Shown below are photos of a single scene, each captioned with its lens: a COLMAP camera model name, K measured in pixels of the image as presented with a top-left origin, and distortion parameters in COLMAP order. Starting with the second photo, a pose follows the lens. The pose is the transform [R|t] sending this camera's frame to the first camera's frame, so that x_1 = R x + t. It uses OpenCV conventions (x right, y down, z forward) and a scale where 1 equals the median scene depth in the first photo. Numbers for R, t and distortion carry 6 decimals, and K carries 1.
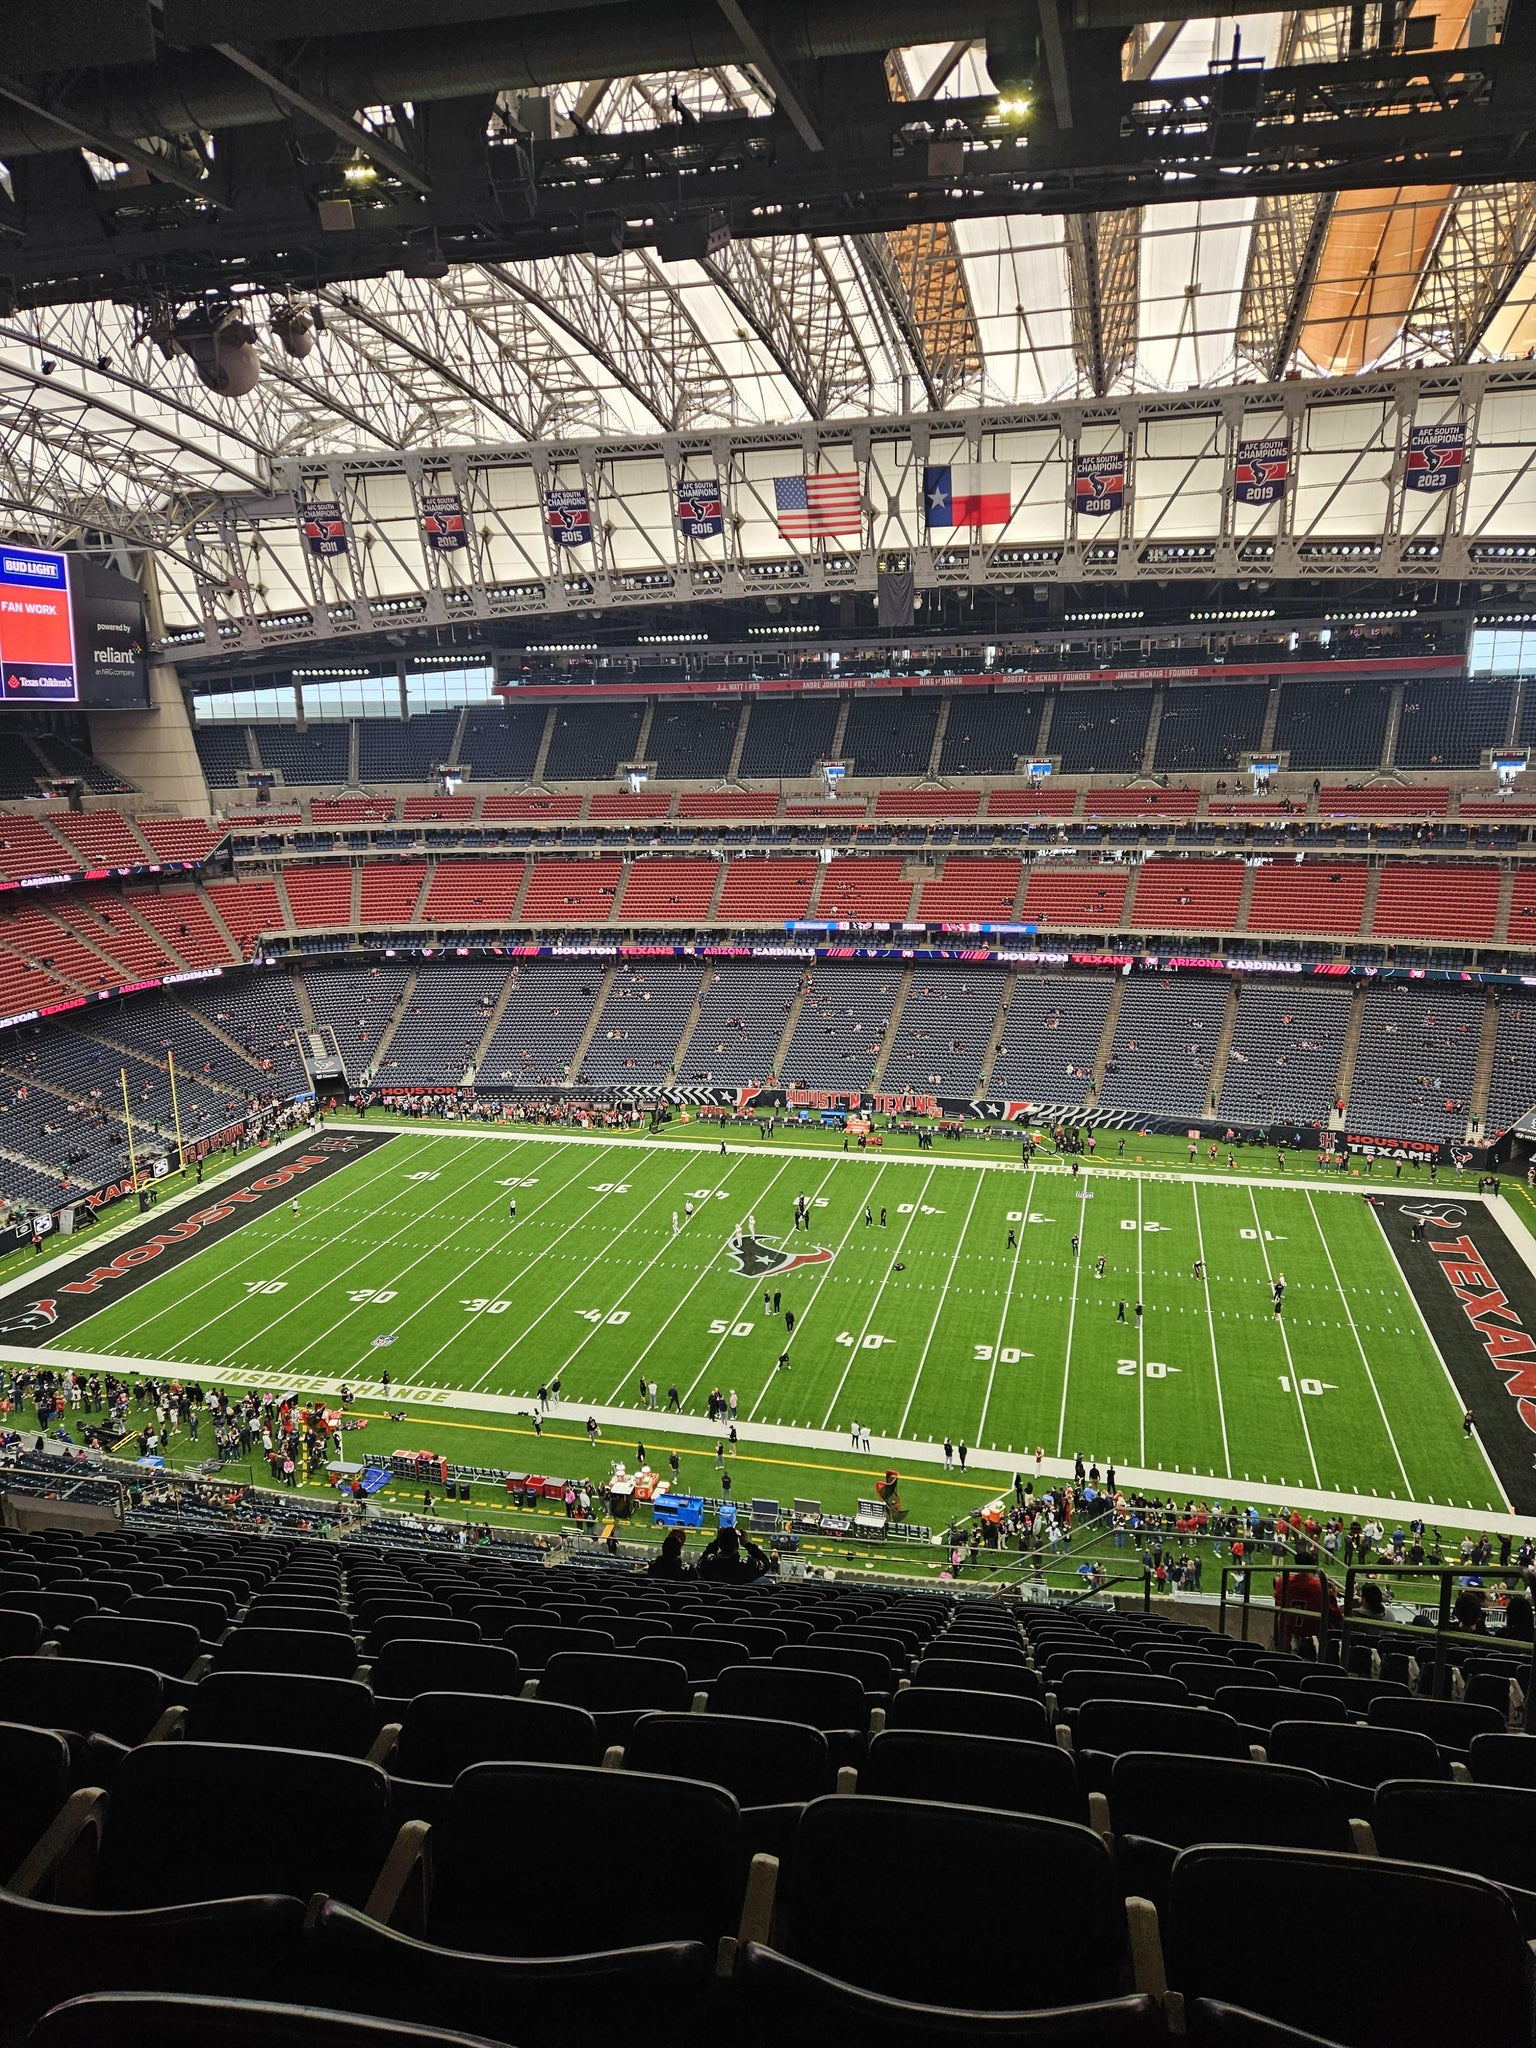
lens RADIAL K [[1352.8, 0, 775.8], [0, 1352.8, 1019.4], [0, 0, 1]] dist [0.063781, -0.045015]
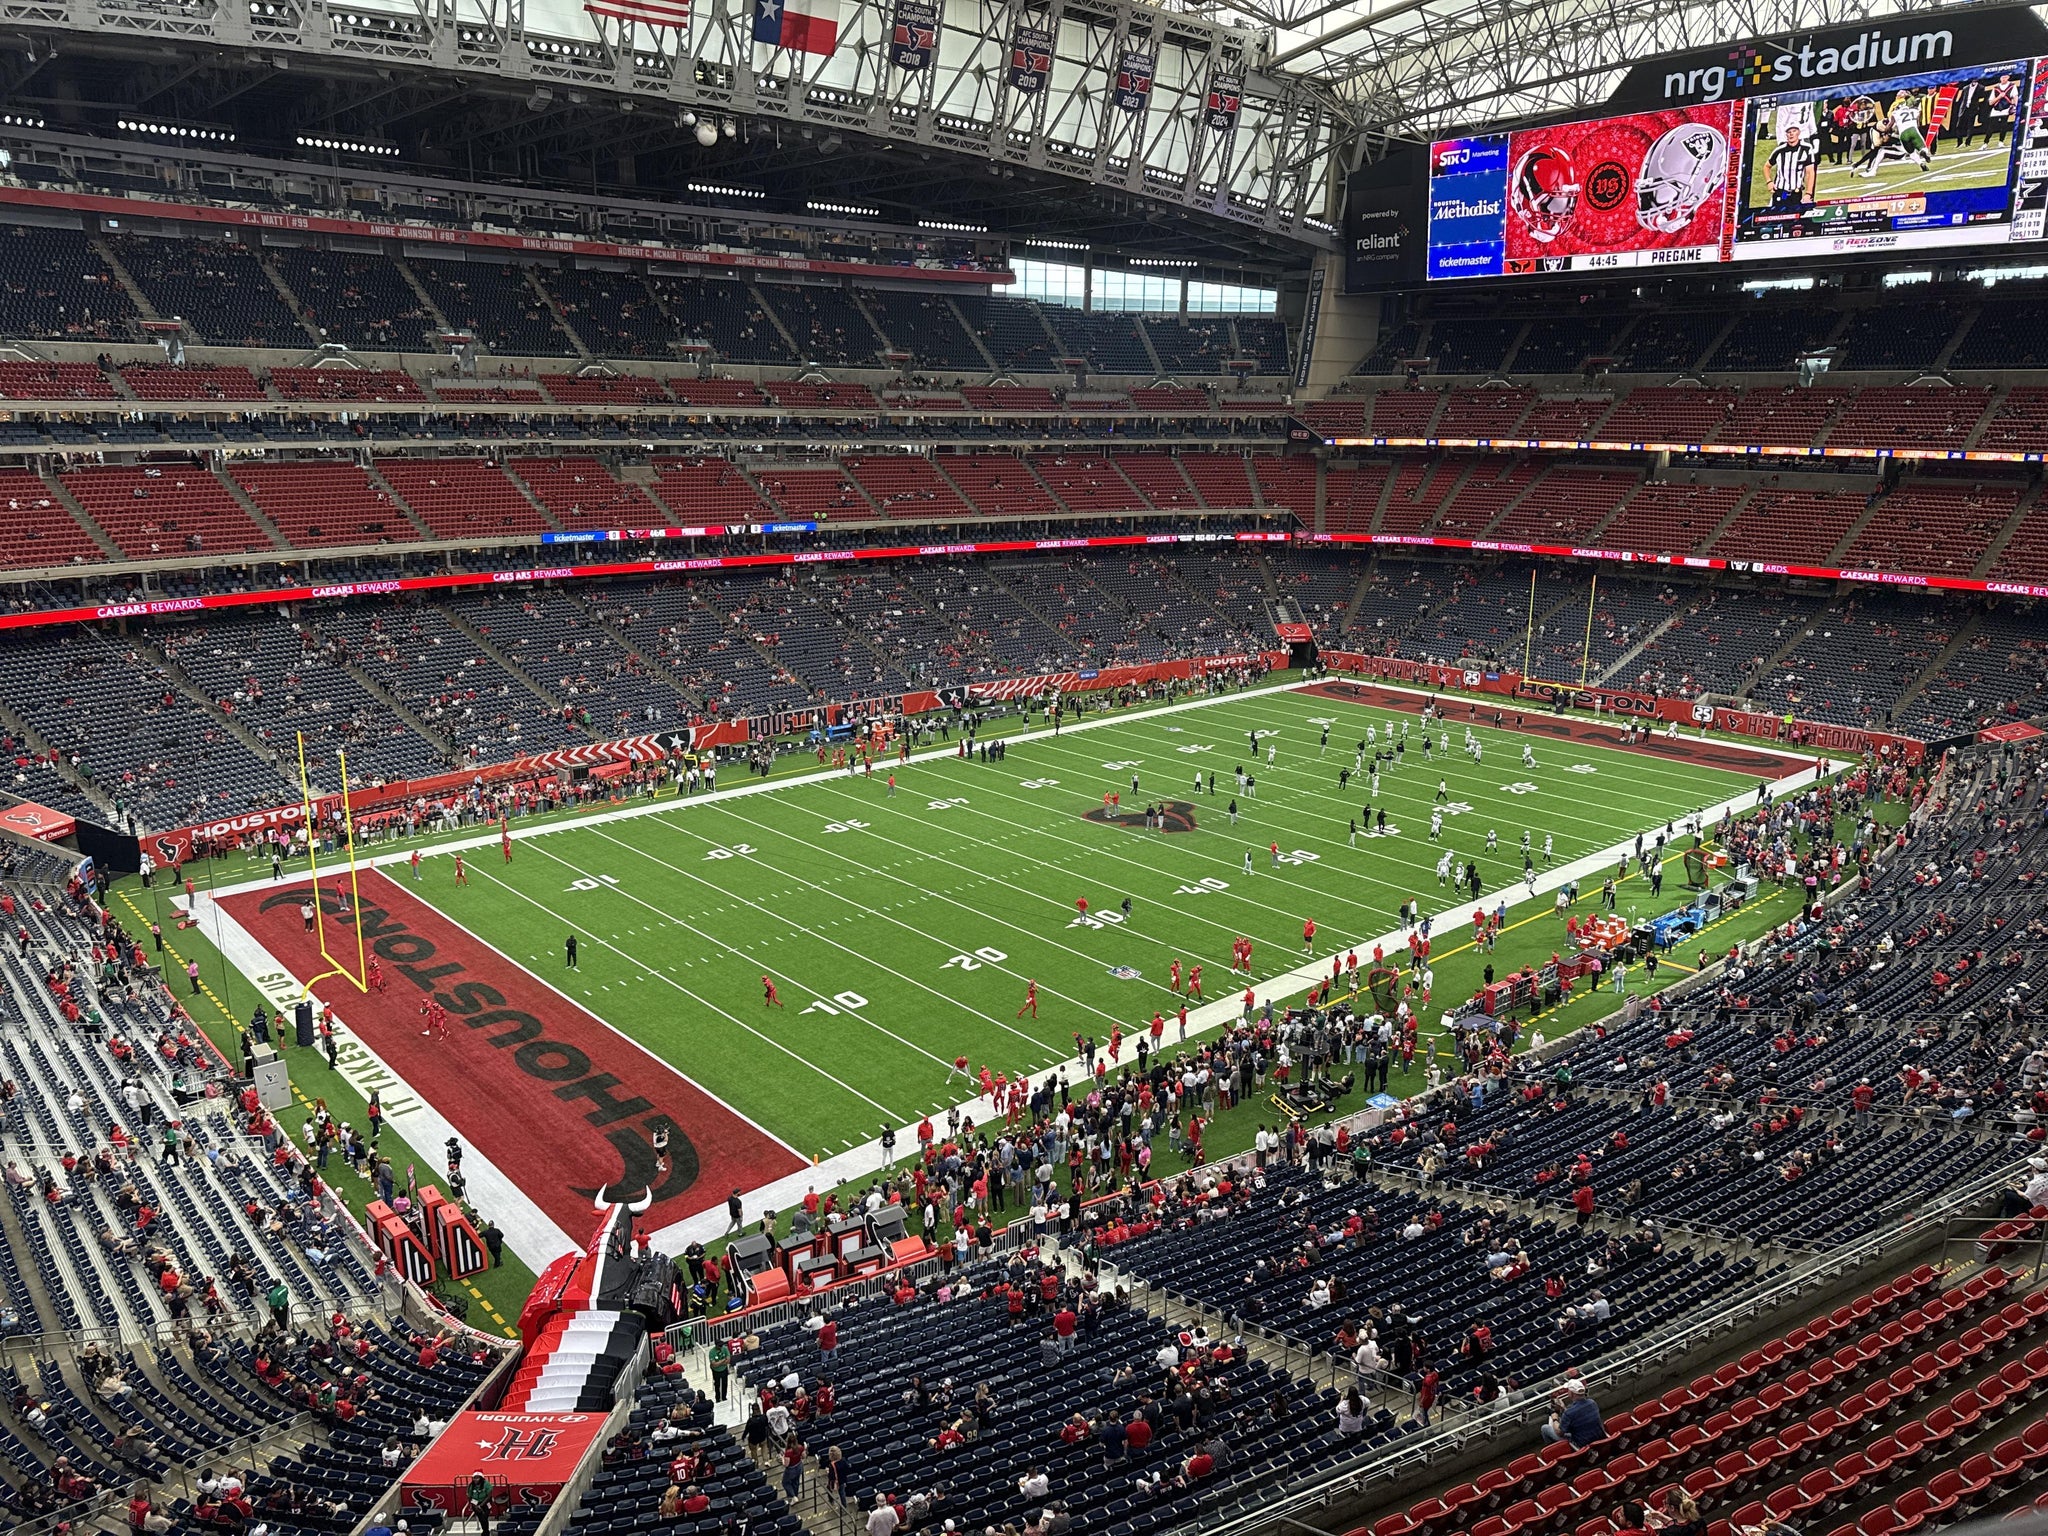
lens RADIAL K [[1441.7, 0, 1022.3], [0, 1441.7, 773.2], [0, 0, 1]] dist [0.033980, -0.037621]
pose [[0.553819, -0.178046, 0.813378, -0.577916], [0.165276, 0.980939, 0.102190, 0.022285], [-0.816069, 0.077837, 0.572689, 0.356220]]
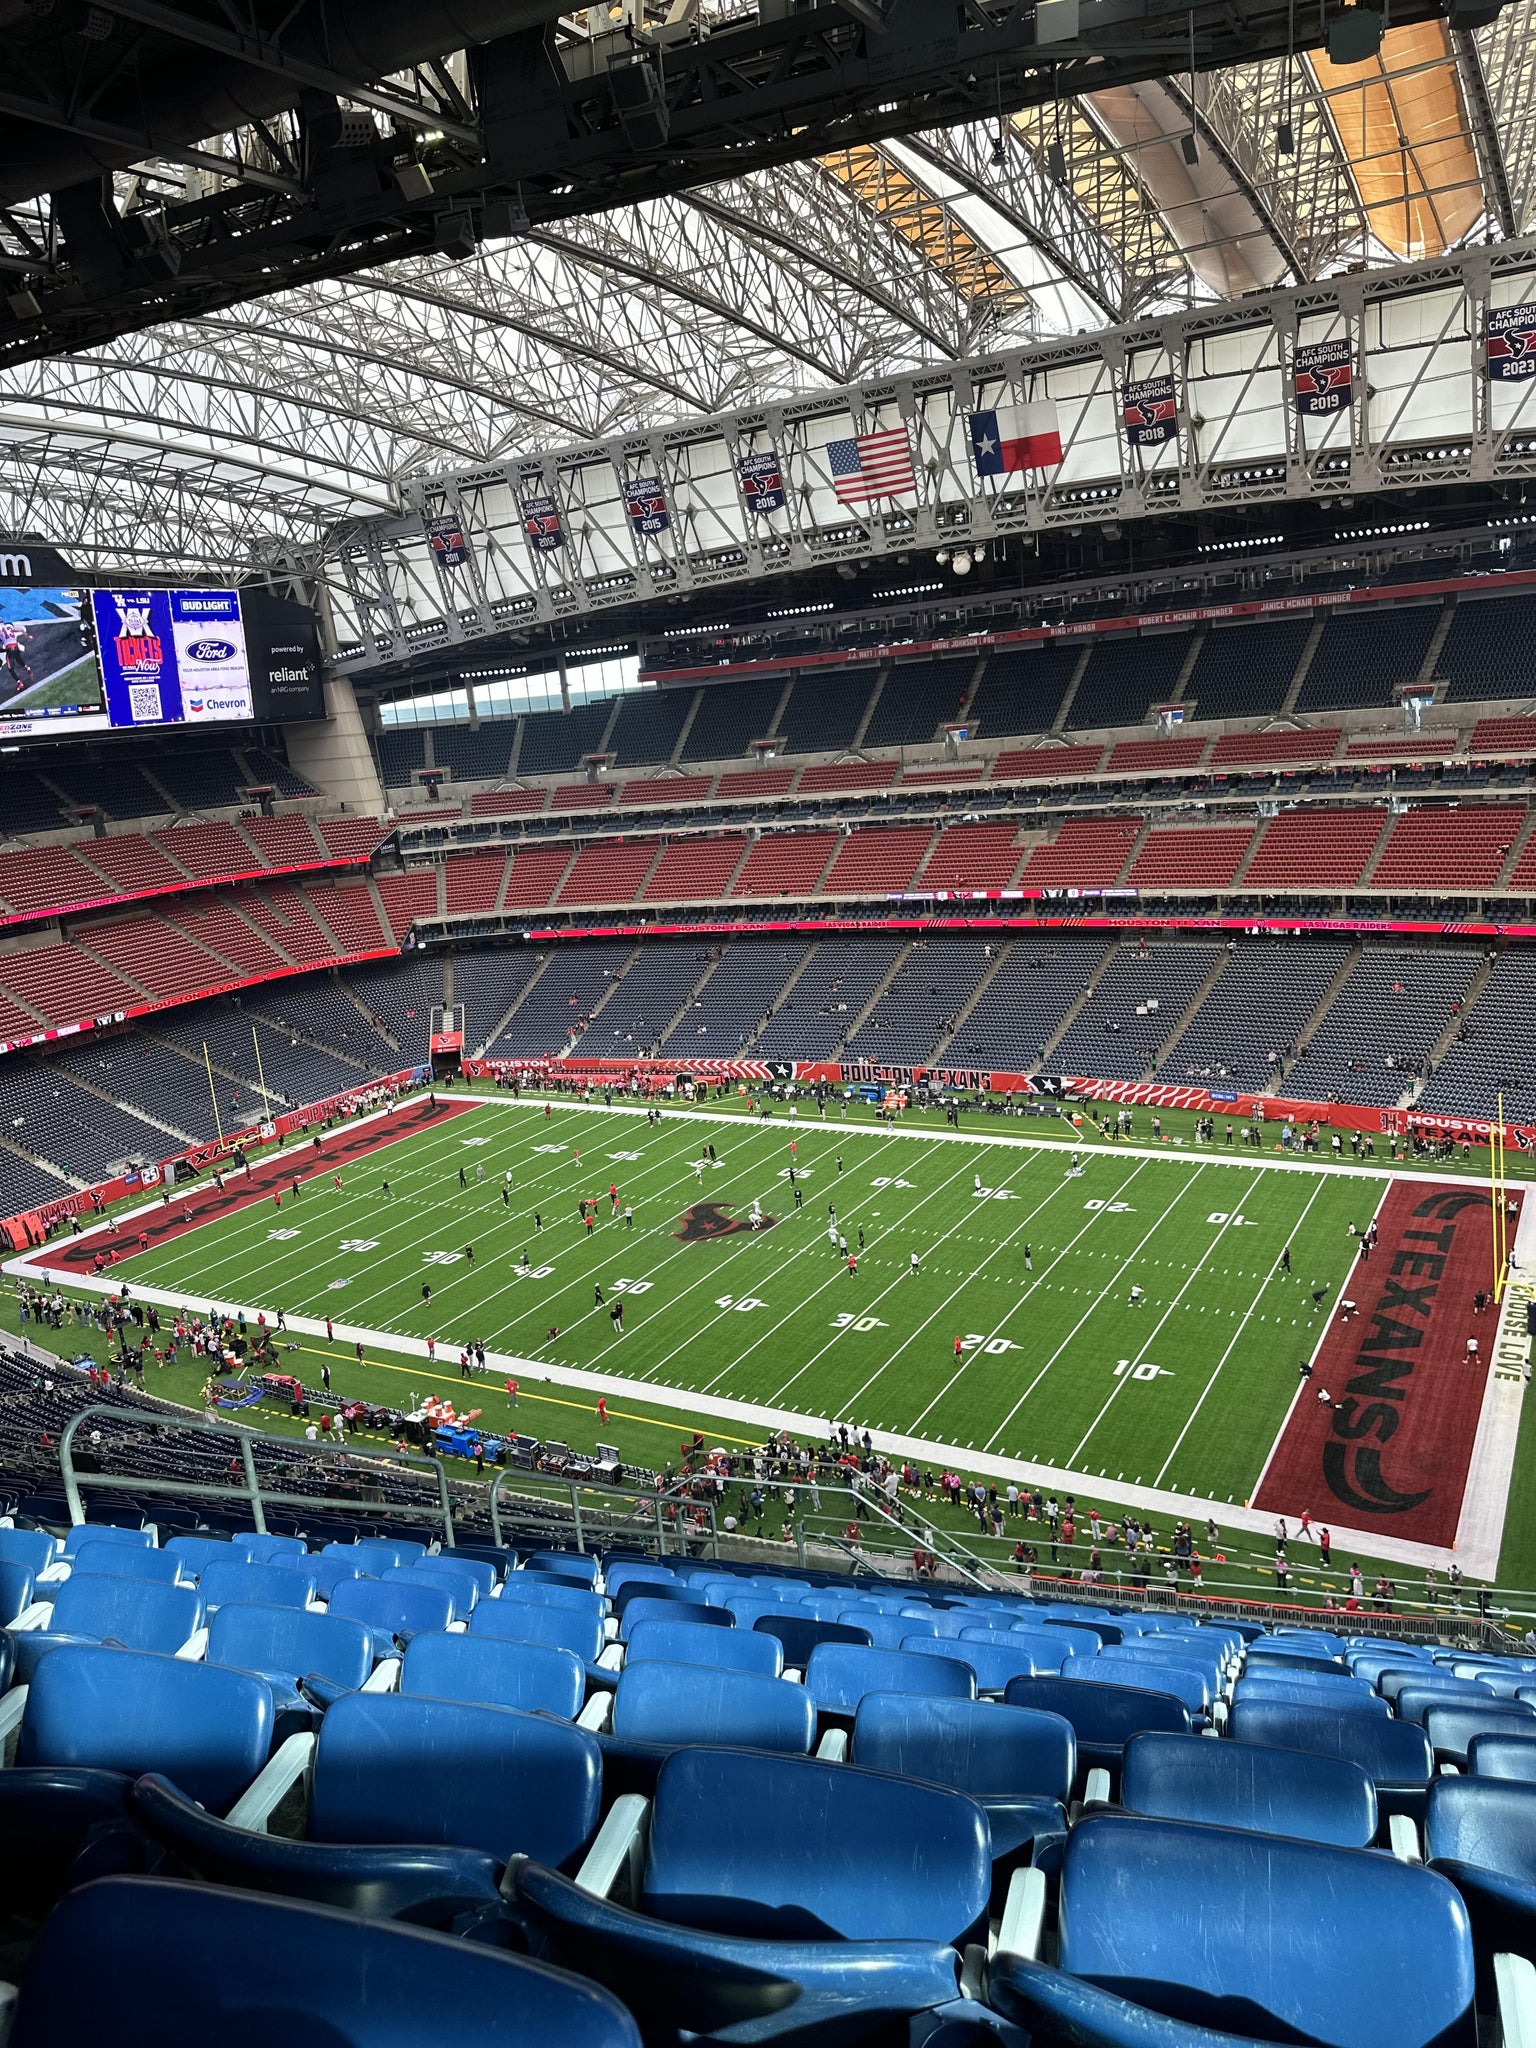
lens RADIAL K [[1411.2, 0, 761.5], [0, 1411.2, 1025.1], [0, 0, 1]] dist [0.108653, -0.210725]
pose [[0.958398, -0.005945, -0.285374, 0.232867], [0.011782, 0.999755, 0.018741, 0.003219], [0.285193, -0.021323, 0.958233, -0.011501]]
